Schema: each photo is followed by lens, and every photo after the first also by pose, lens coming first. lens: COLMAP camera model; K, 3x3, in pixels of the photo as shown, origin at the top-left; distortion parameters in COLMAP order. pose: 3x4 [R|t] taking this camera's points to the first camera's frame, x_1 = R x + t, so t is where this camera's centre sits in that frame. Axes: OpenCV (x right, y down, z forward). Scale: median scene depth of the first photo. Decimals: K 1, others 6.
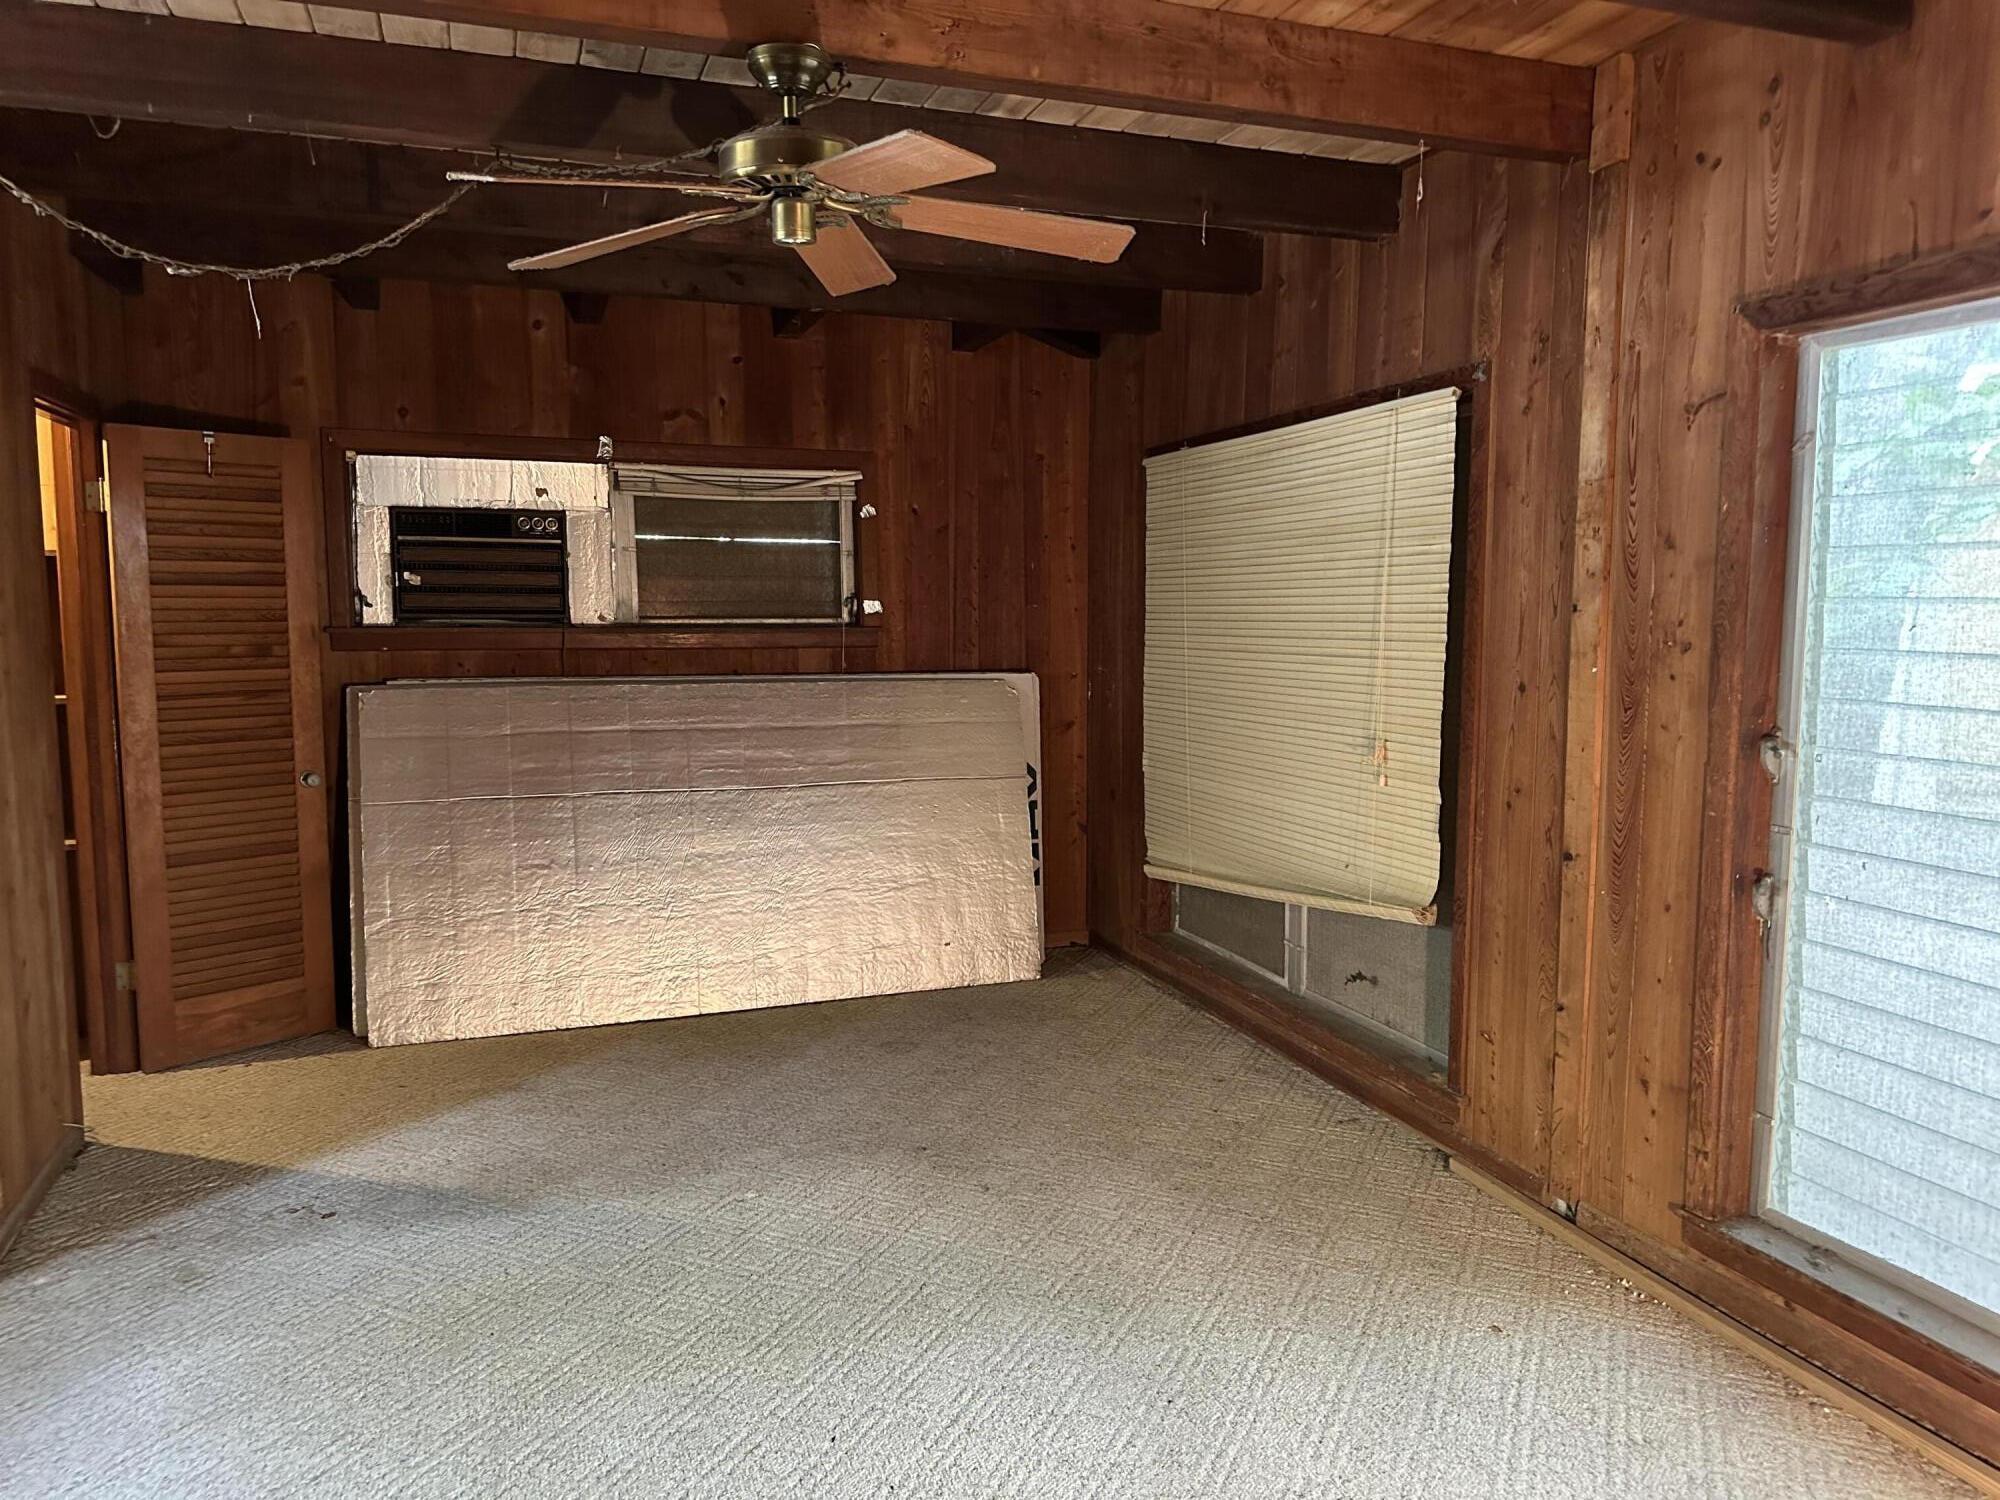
lens RADIAL K [[1381.4, 0, 989.2], [0, 1381.4, 765.0], [0, 0, 1]] dist [0.037011, -0.056844]
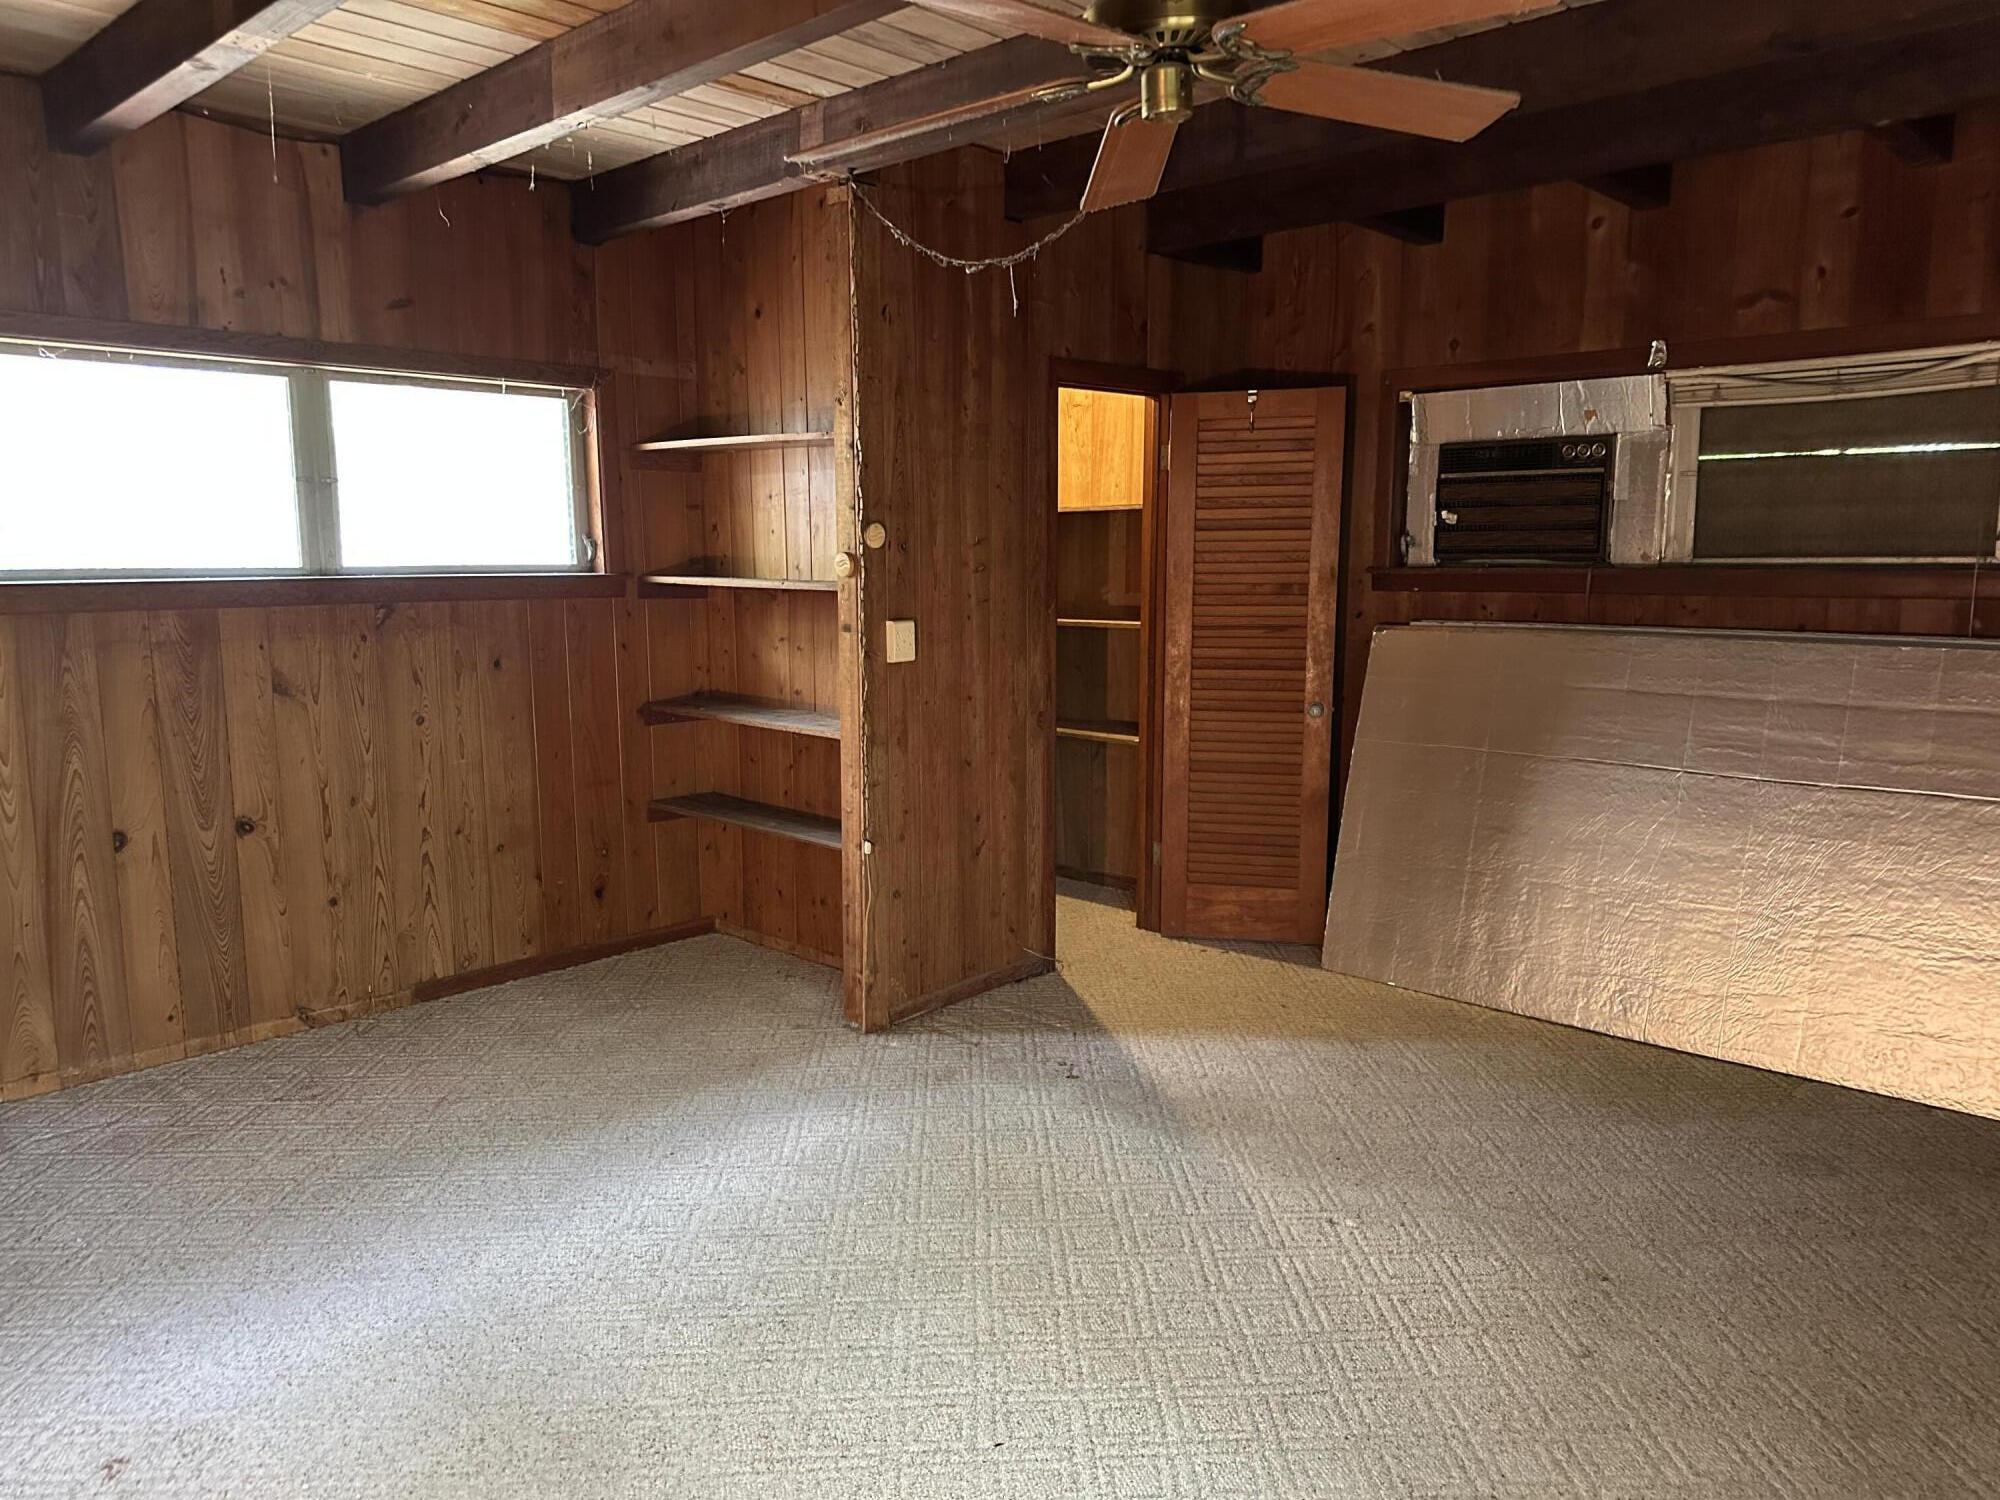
lens RADIAL K [[1381.4, 0, 985.5], [0, 1381.4, 753.1], [0, 0, 1]] dist [0.037011, -0.056844]
pose [[0.439033, 0.125790, -0.889622, 0.330865], [-0.090519, 0.991306, 0.095497, -0.033144], [0.893900, 0.038602, 0.446602, 0.274472]]
